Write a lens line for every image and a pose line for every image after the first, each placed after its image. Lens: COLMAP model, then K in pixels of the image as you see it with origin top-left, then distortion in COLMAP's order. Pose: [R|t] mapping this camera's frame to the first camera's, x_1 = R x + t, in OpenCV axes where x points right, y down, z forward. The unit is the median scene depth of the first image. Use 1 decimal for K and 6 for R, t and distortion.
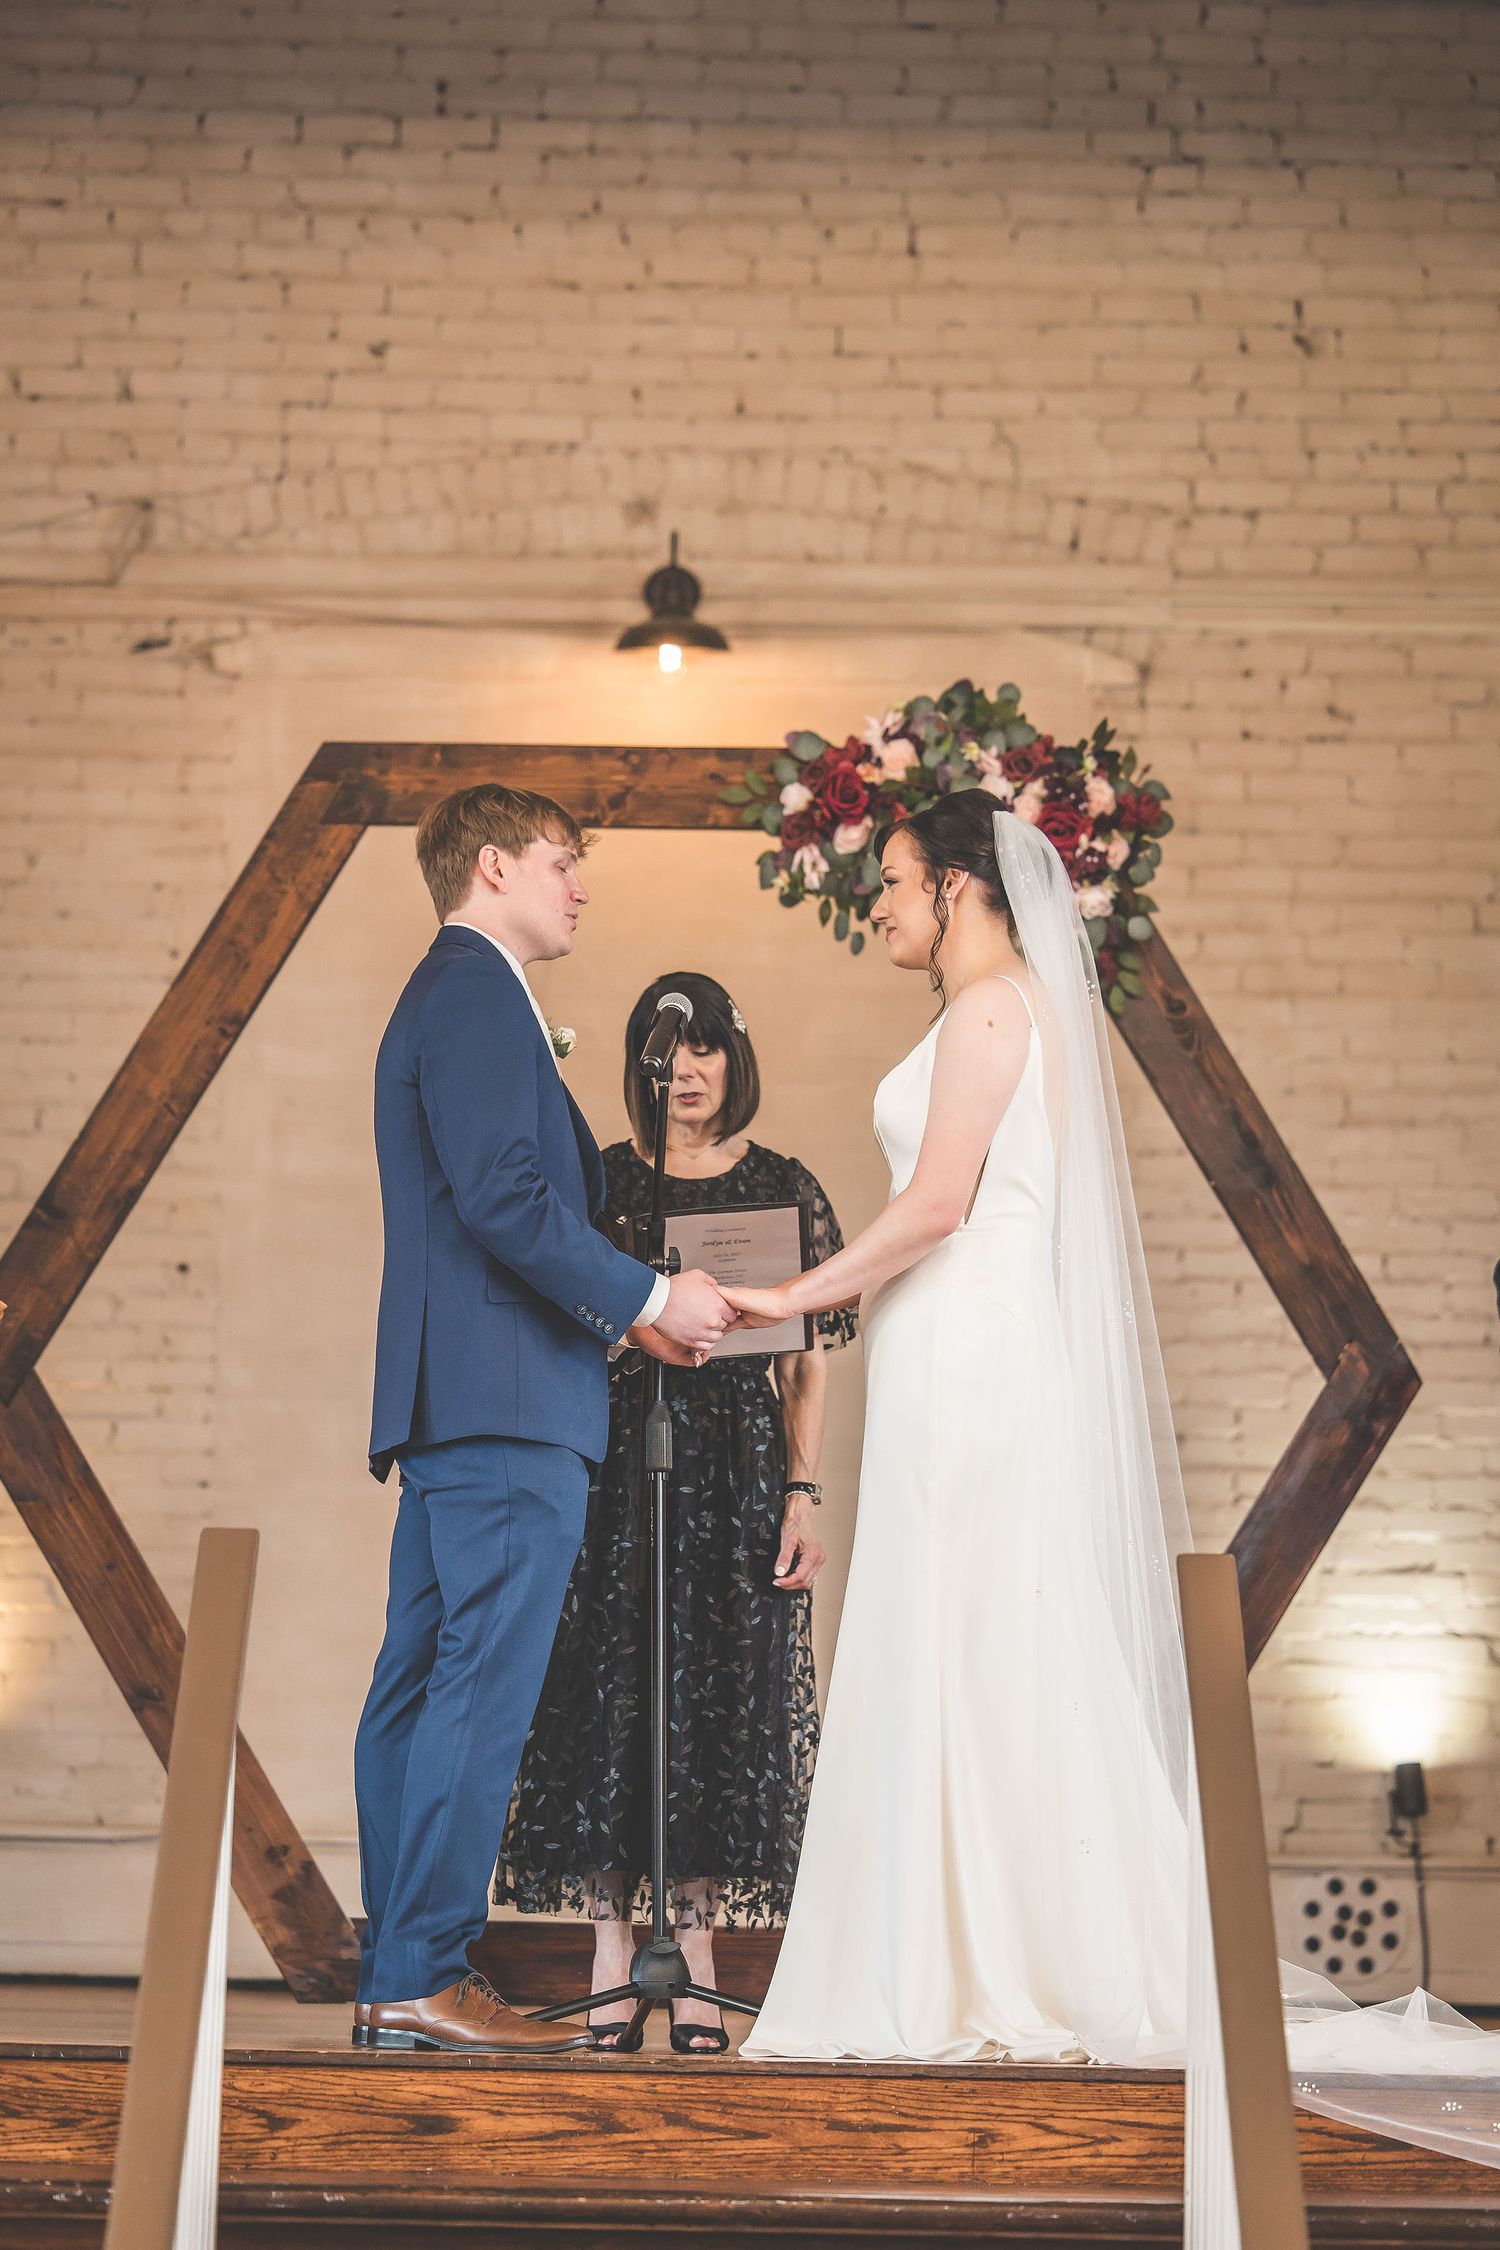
lens RADIAL K [[7673.9, 0, 747.8], [0, 7673.9, 1170.9], [0, 0, 1]] dist [-0.112660, 1.223700]
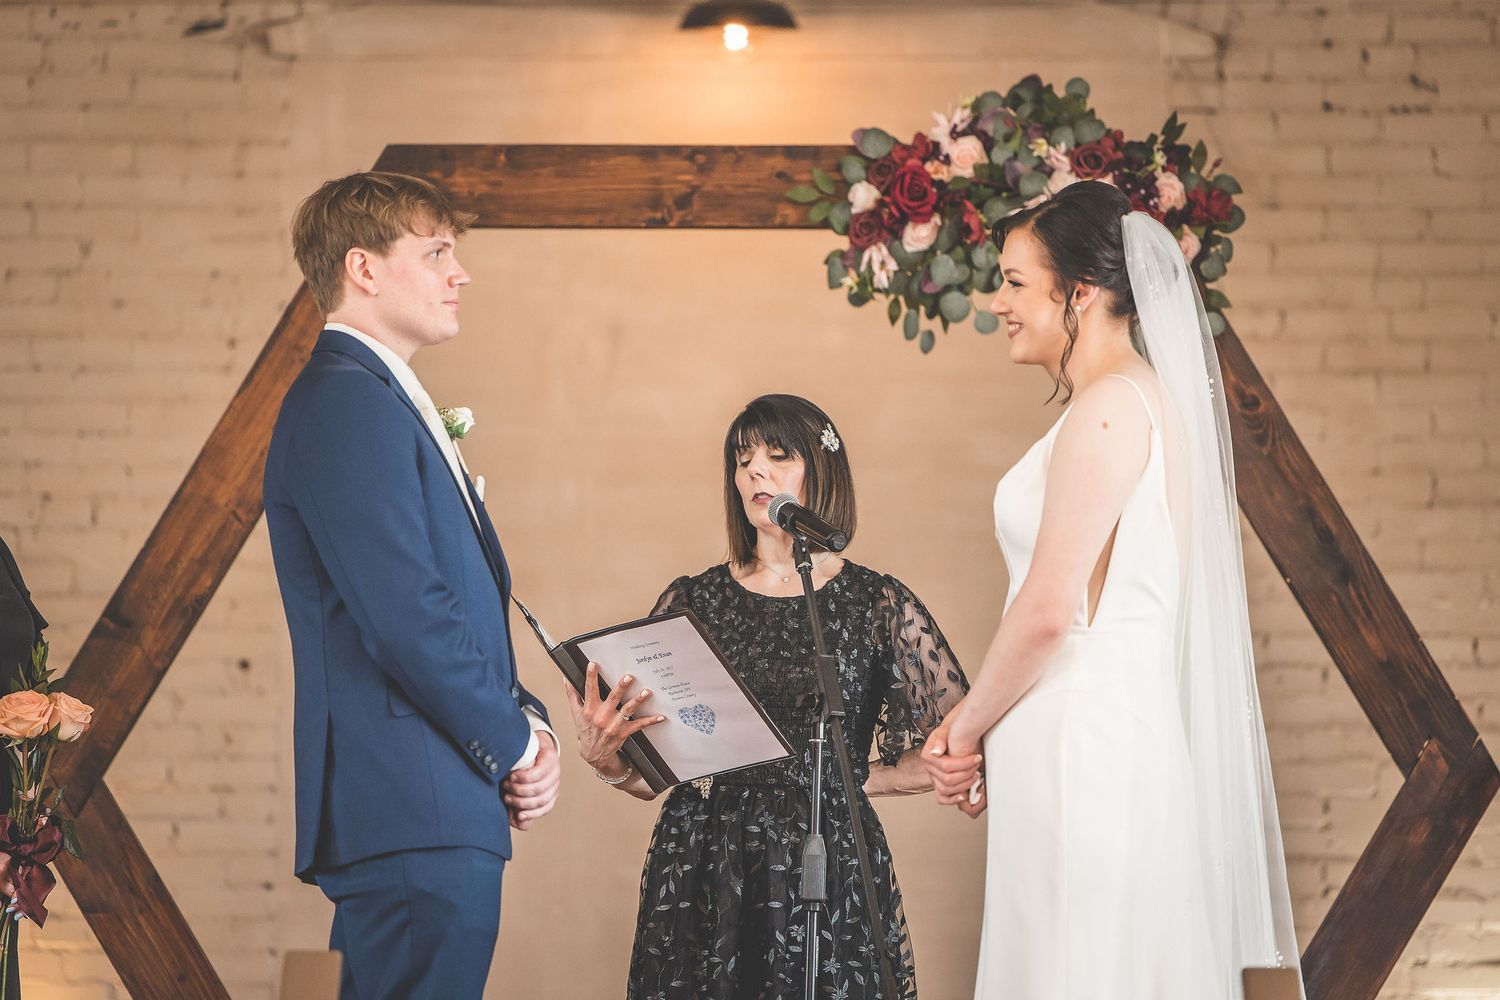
lens RADIAL K [[8358.5, 0, 664.7], [0, 8358.5, 372.1], [0, 0, 1]] dist [-0.038644, -3.471884]
pose [[0.999754, -0.010654, -0.019473, 0.001333], [0.010343, 0.999819, -0.015998, -0.008810], [0.019640, 0.015793, 0.999682, -0.081076]]
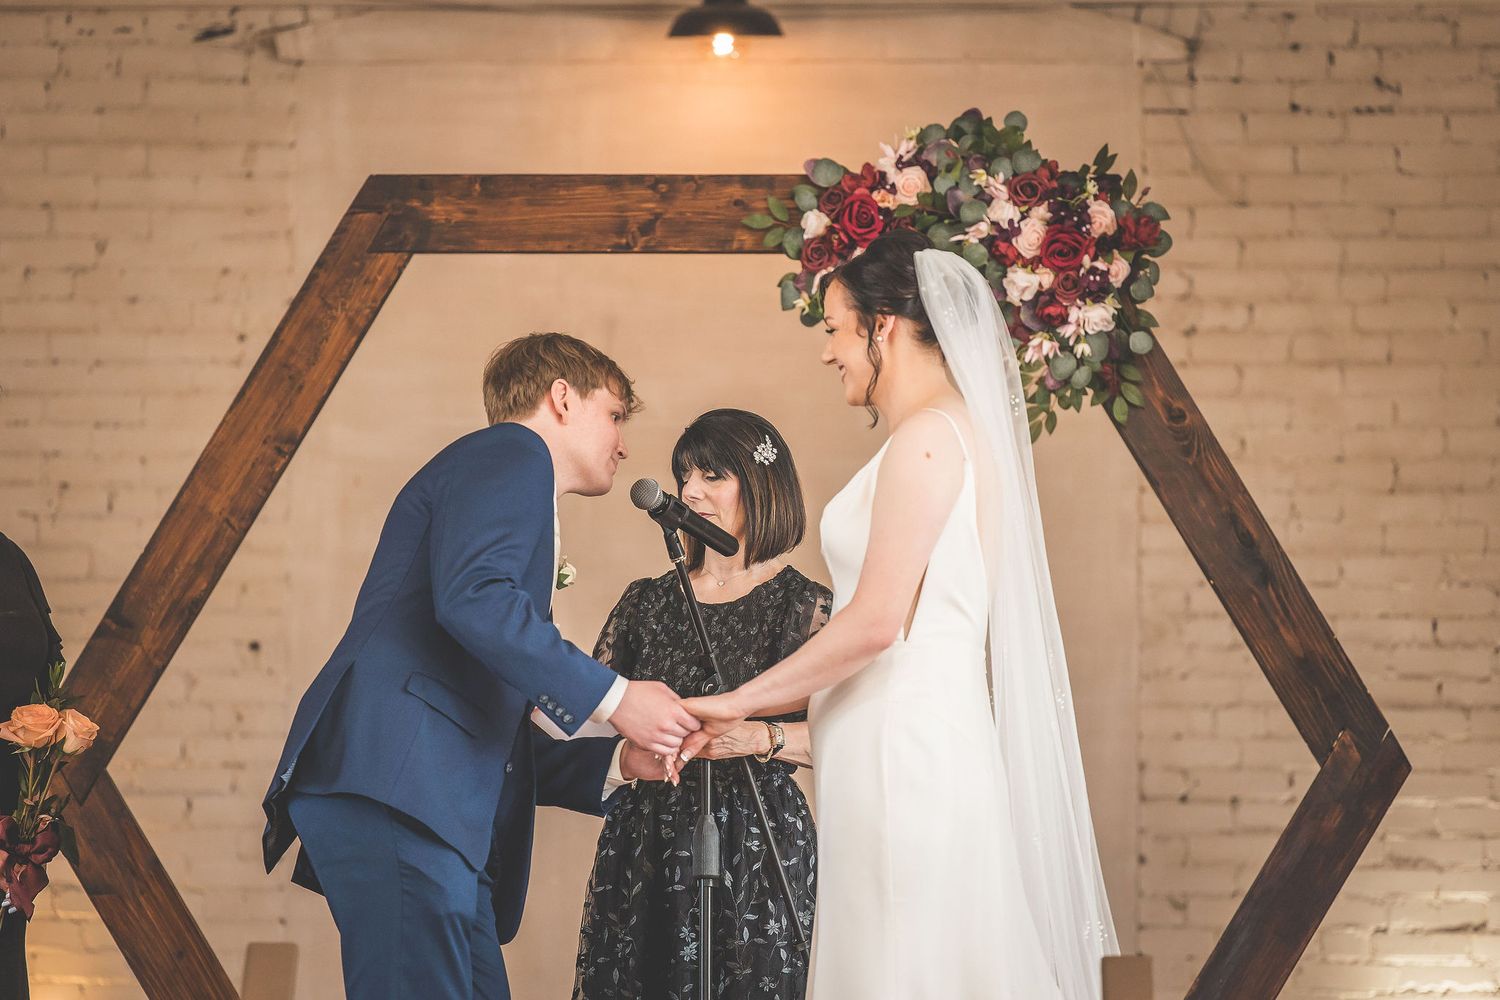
lens RADIAL K [[9006.9, 0, 748.1], [0, 9006.9, 717.8], [0, 0, 1]] dist [-0.084705, -0.910806]
pose [[0.999632, -0.011433, -0.024607, 0.026795], [0.012302, 0.999296, 0.035441, -0.024447], [0.024185, -0.035730, 0.999069, -0.245785]]
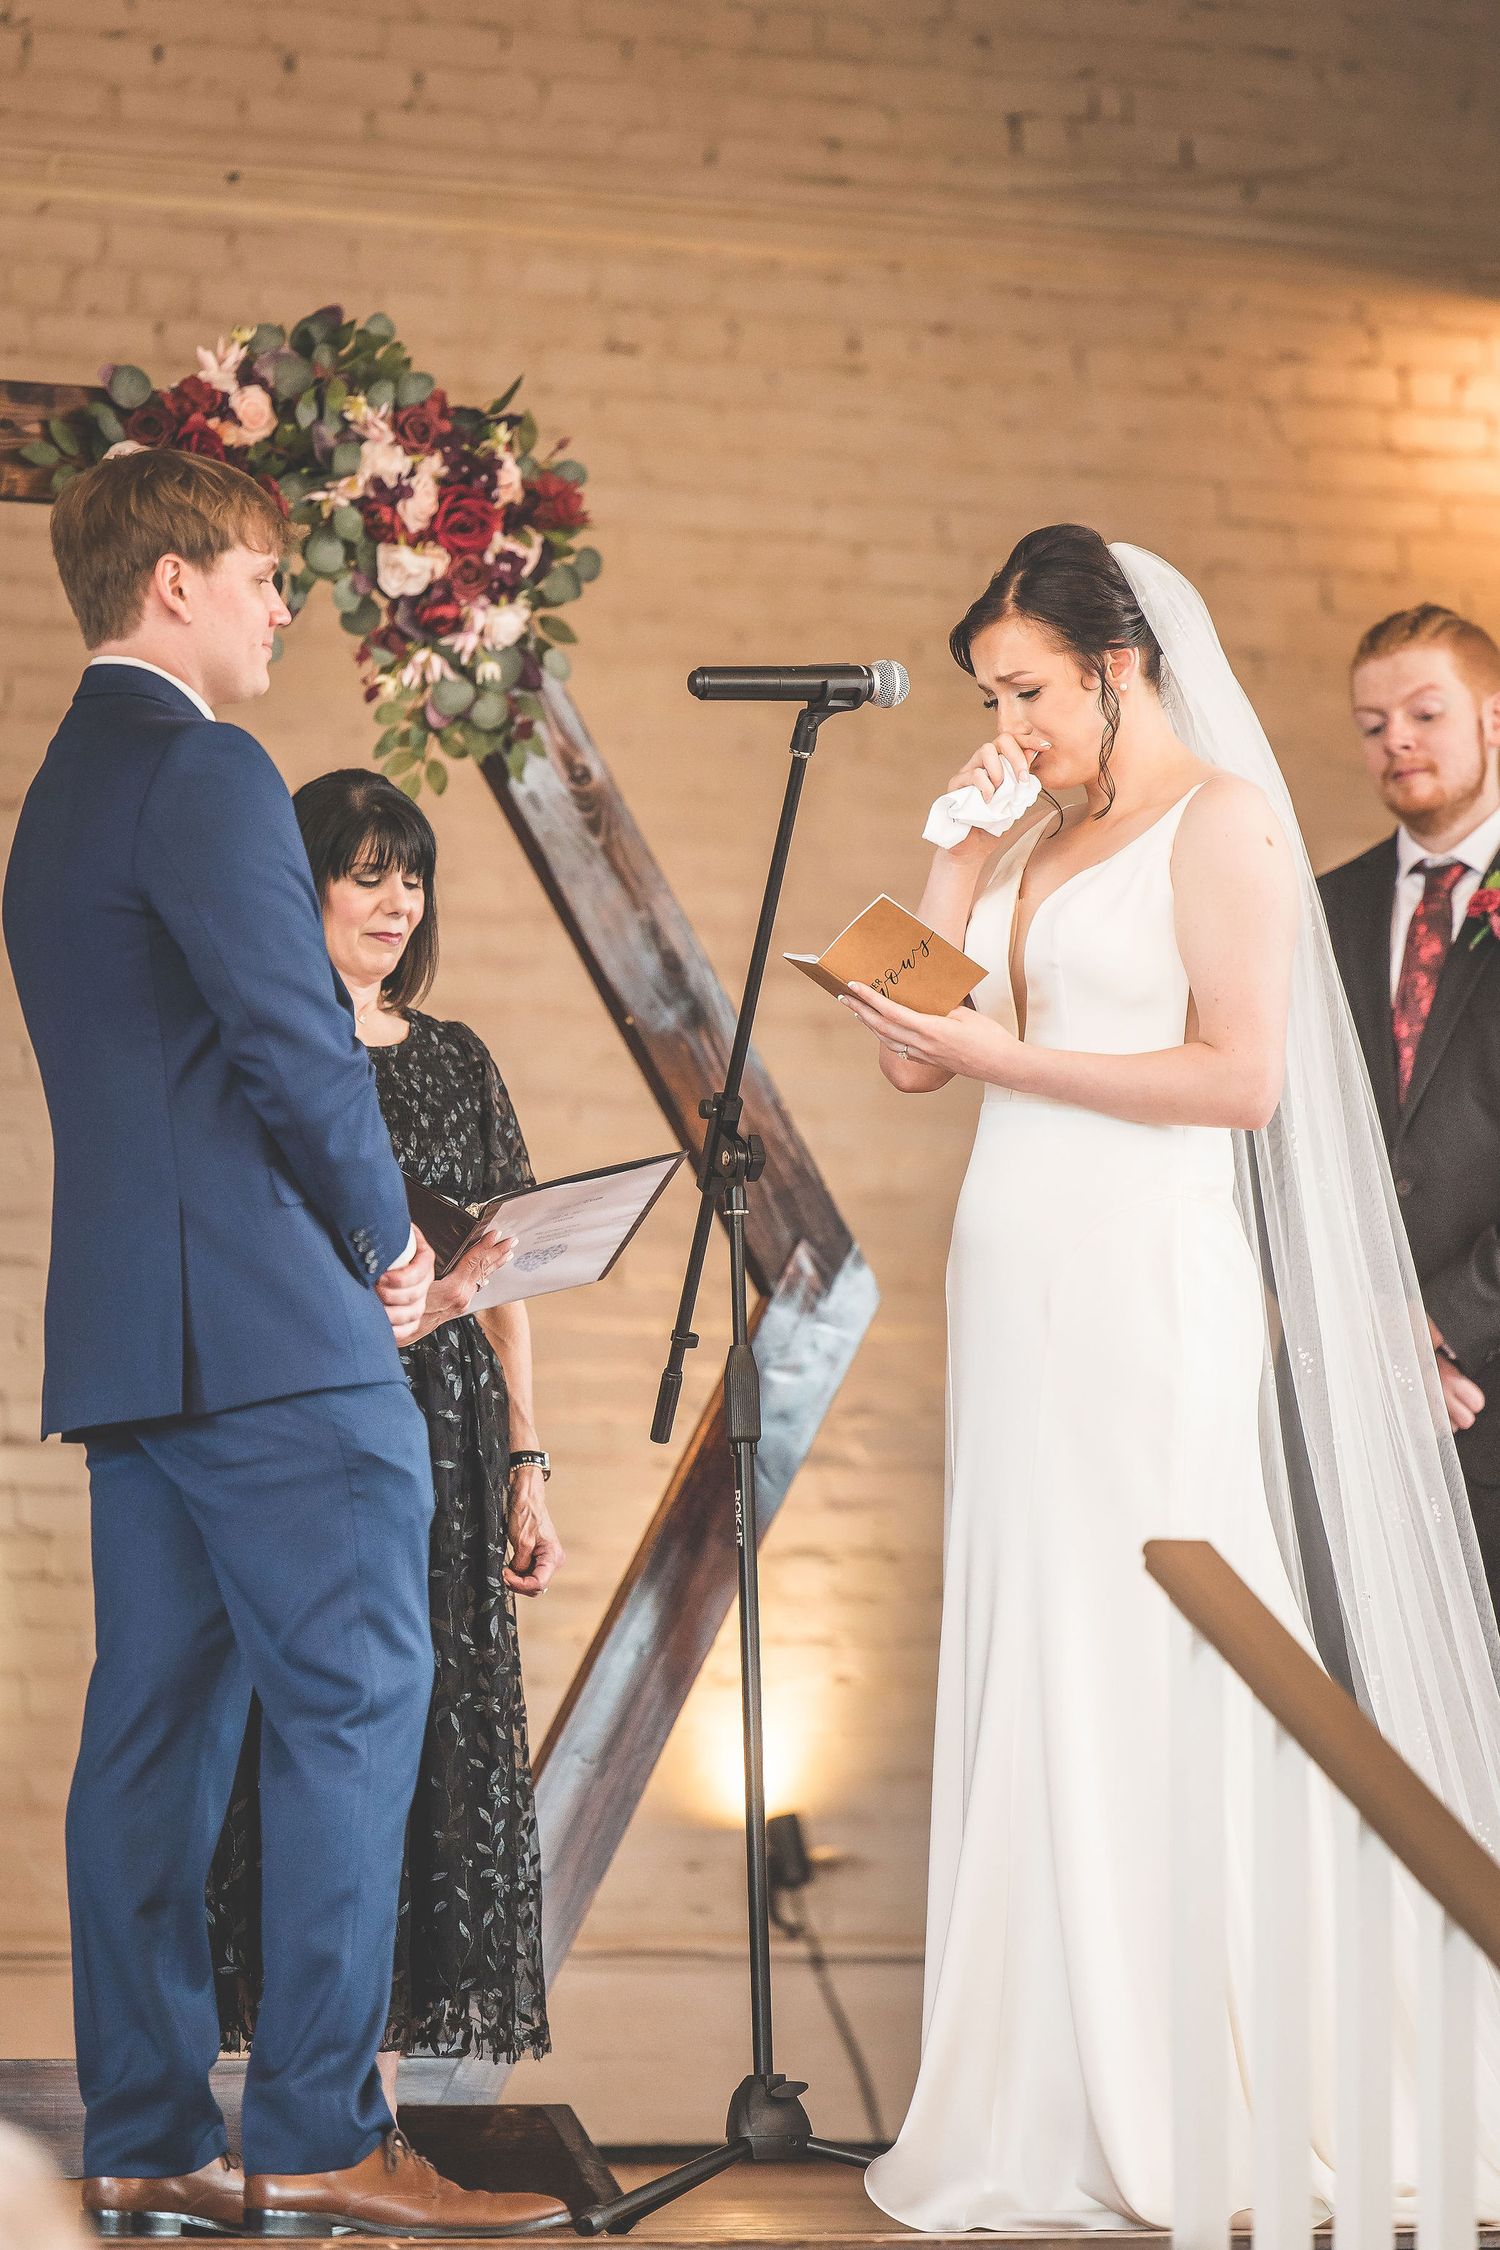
lens RADIAL K [[12226.1, 0, 750.0], [0, 12226.1, 1125.0], [0, 0, 1]] dist [0.106950, -7.838326]
pose [[0.861242, 0.018708, 0.507850, -0.514044], [-0.032661, 0.999294, 0.018577, -0.010332], [-0.507144, -0.032587, 0.861245, -0.001246]]
